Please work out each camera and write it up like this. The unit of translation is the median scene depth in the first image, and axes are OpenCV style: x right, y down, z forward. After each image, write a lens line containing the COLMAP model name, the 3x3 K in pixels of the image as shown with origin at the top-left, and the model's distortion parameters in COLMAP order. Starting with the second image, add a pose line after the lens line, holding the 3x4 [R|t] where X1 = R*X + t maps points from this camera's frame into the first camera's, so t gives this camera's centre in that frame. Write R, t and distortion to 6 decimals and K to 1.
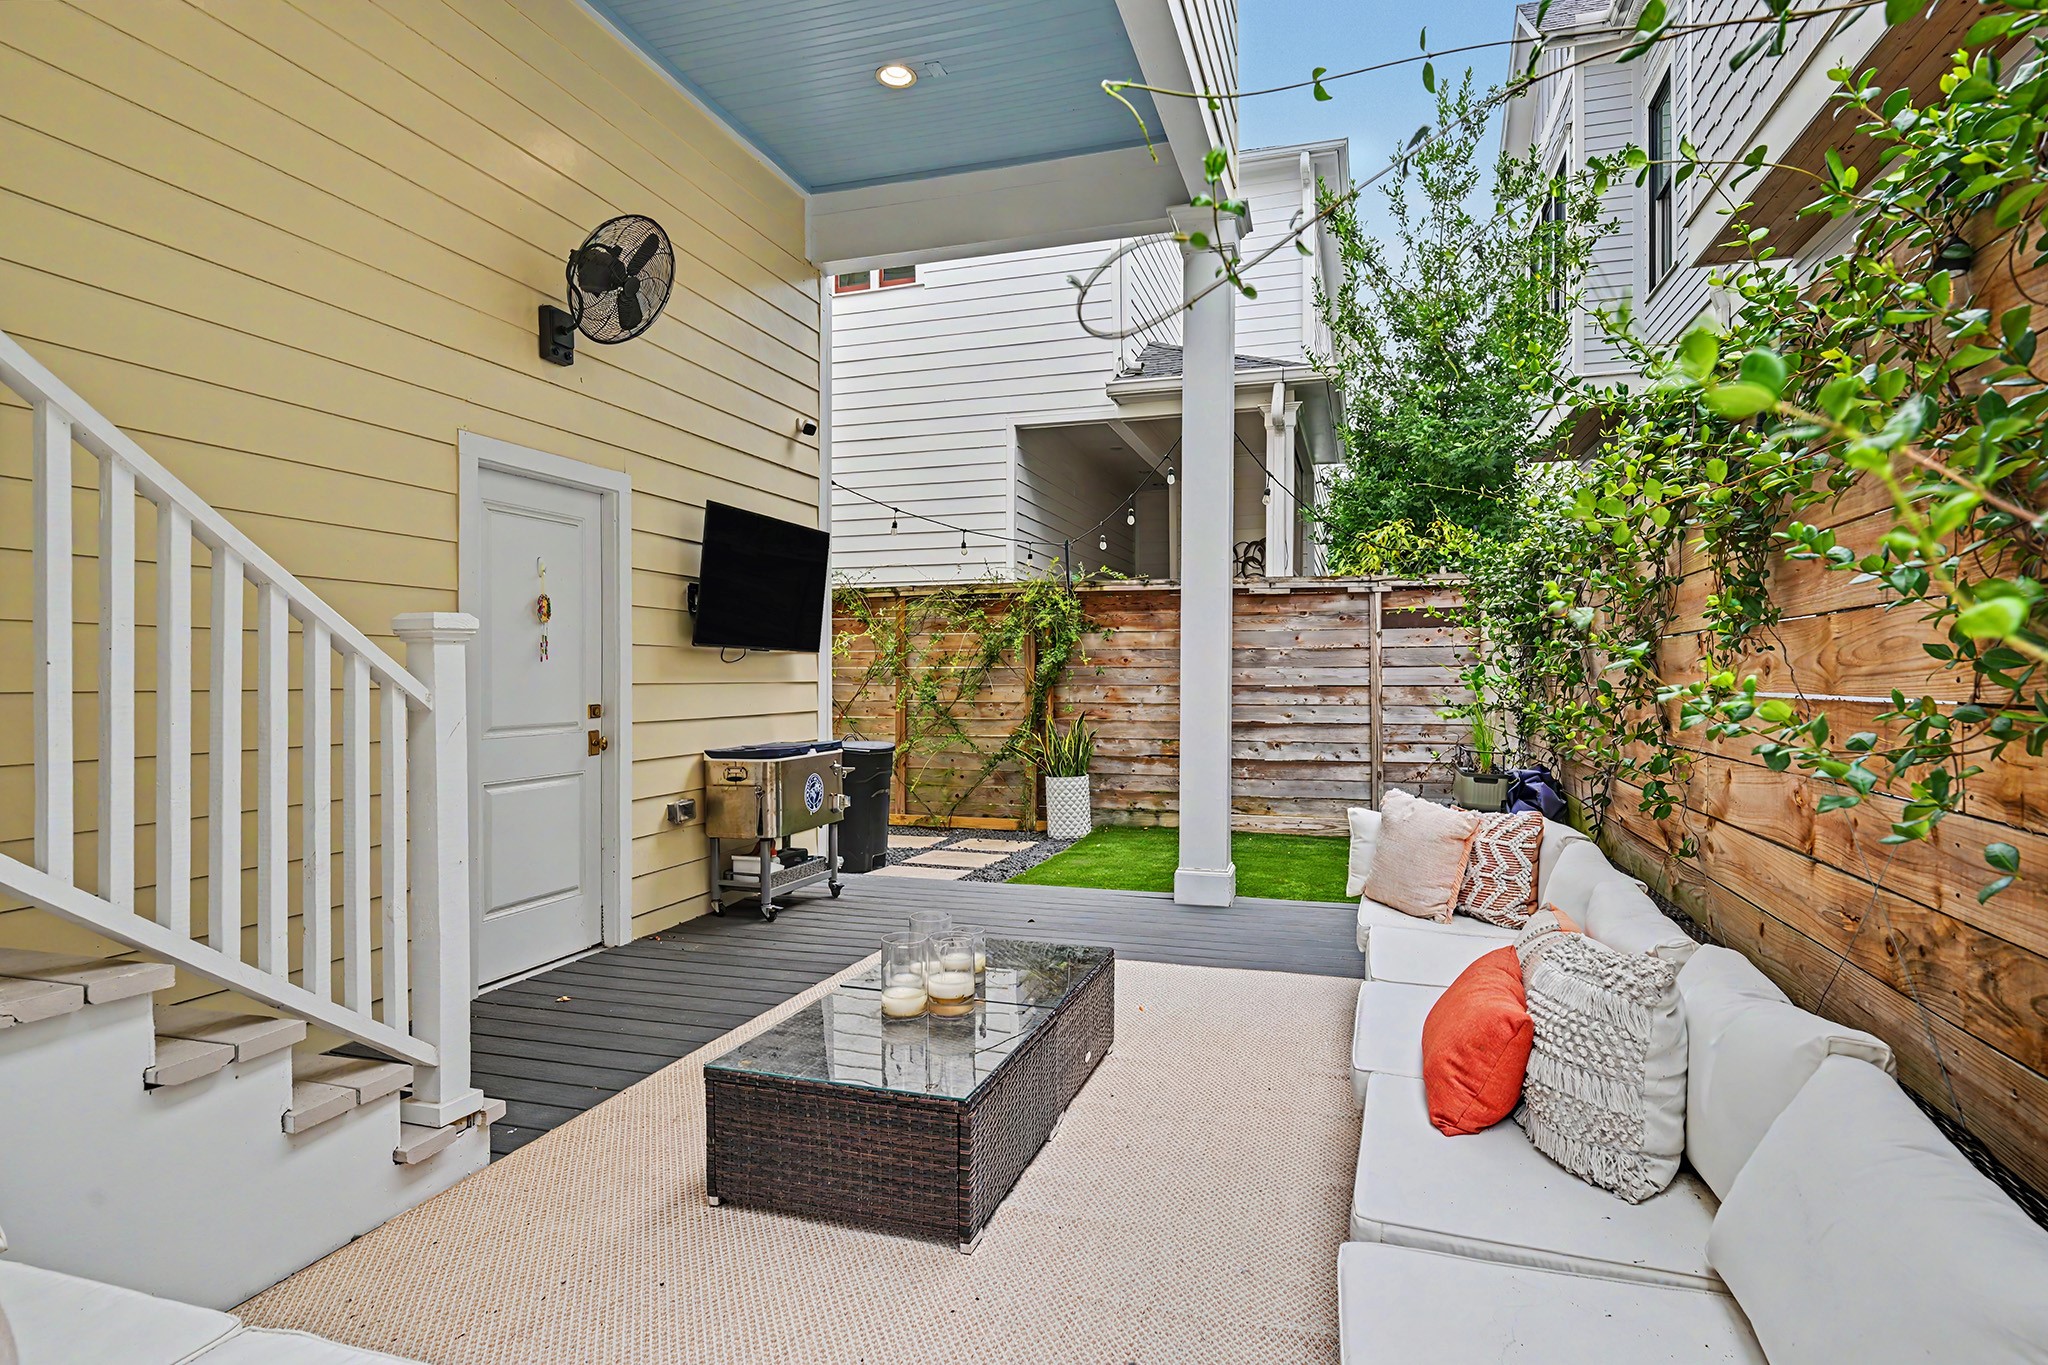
lens RADIAL K [[1083.5, 0, 1024.0], [0, 1083.5, 682.5], [0, 0, 1]] dist [0.000835, 0.000087]
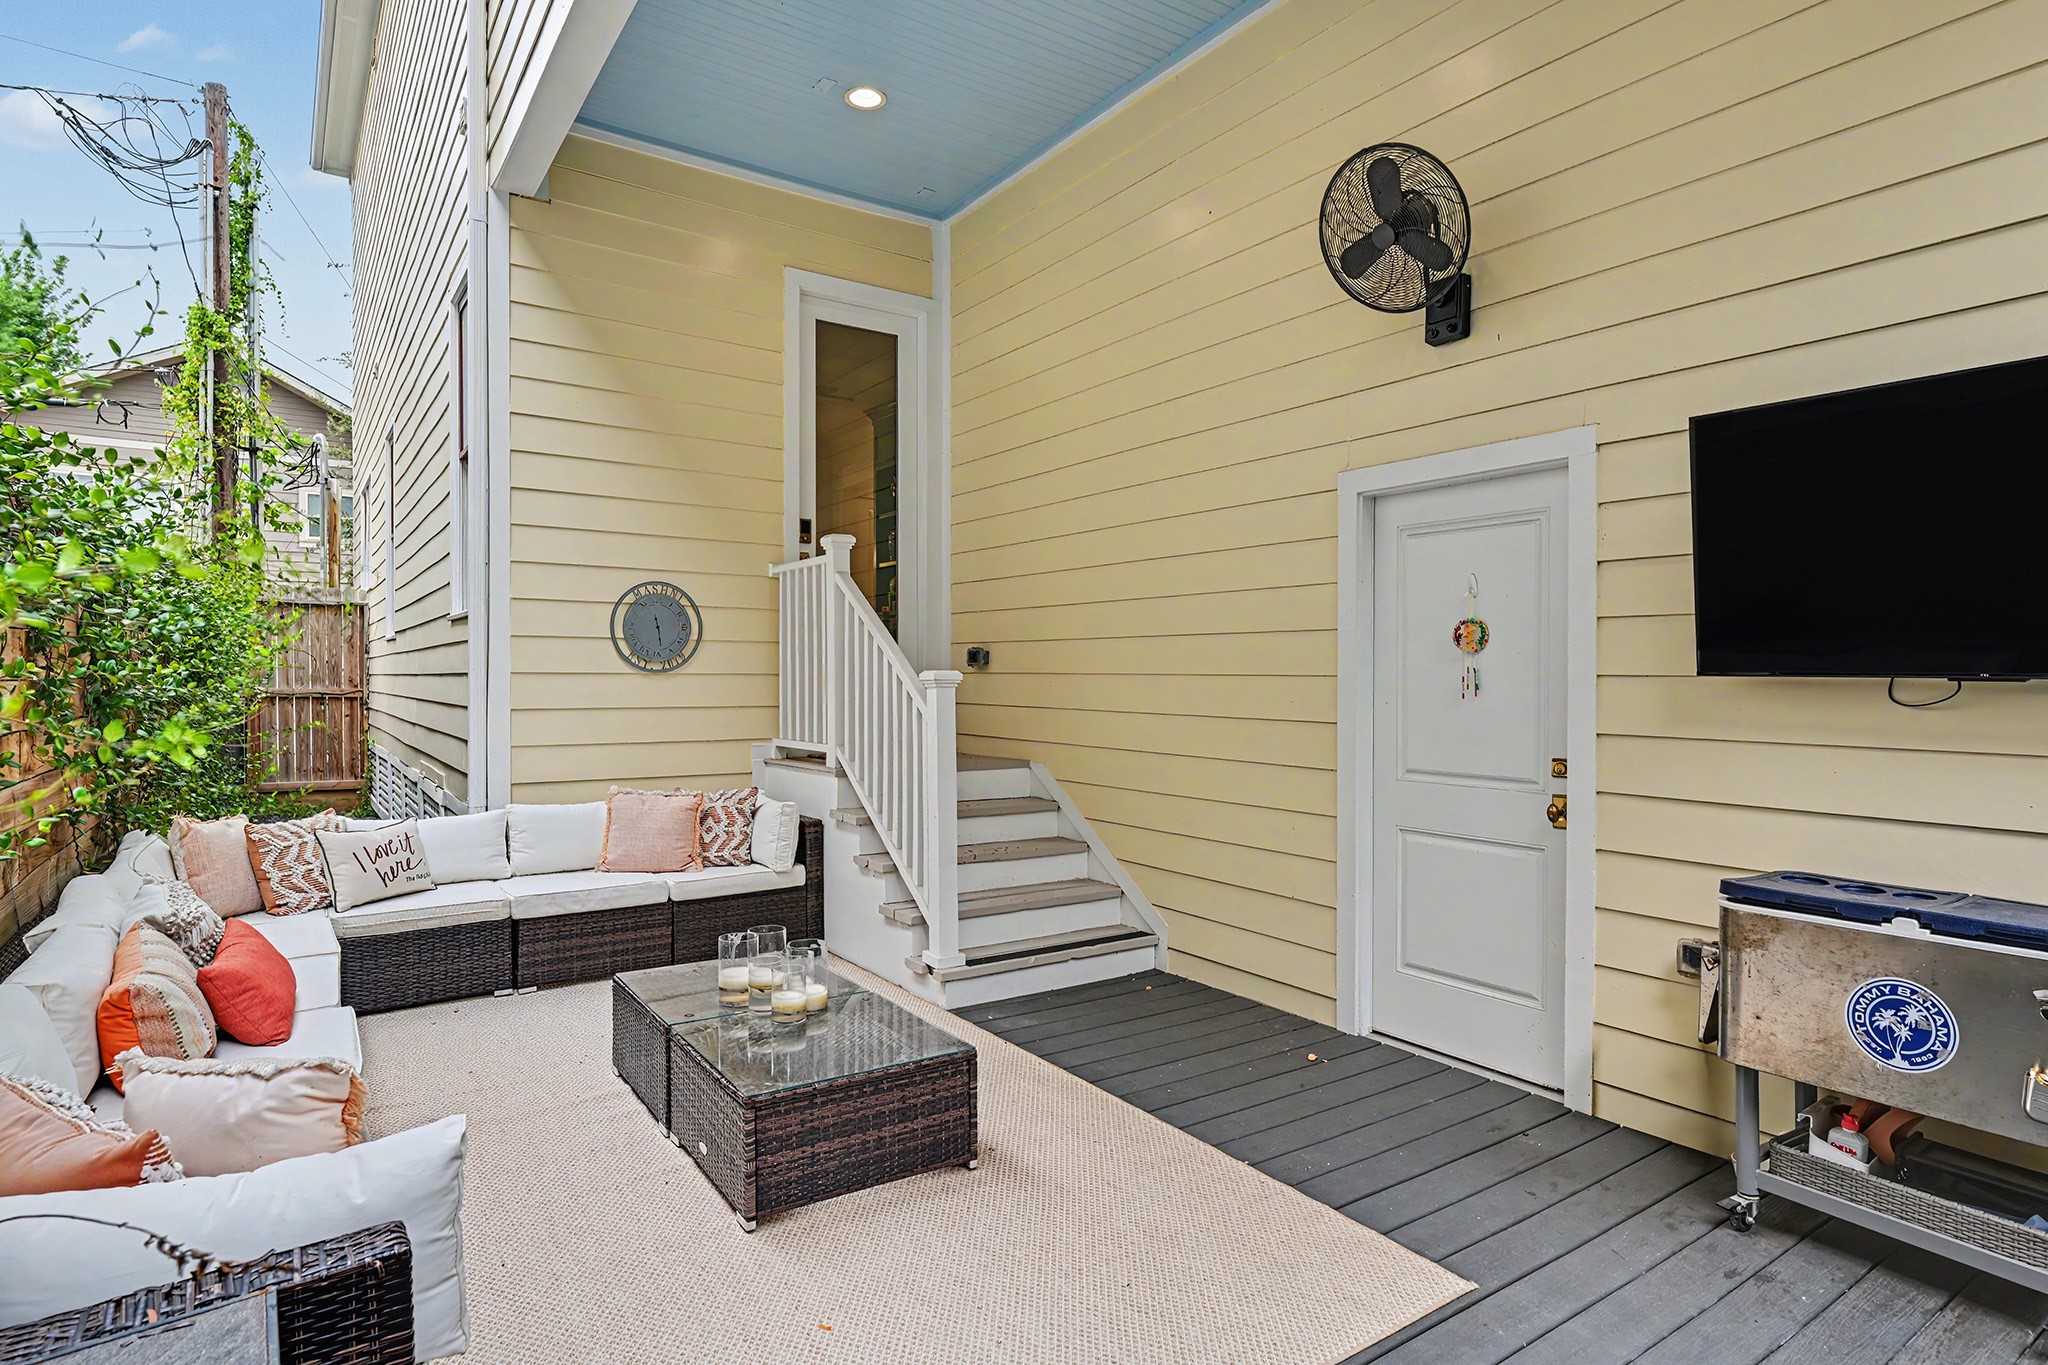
lens RADIAL K [[1083.5, 0, 1024.0], [0, 1083.5, 682.5], [0, 0, 1]] dist [0.000835, 0.000087]
pose [[-0.614760, 0.001083, -0.788714, 0.388898], [-0.007851, 0.999941, 0.007492, -0.032819], [0.788675, 0.010797, -0.614715, 1.147115]]
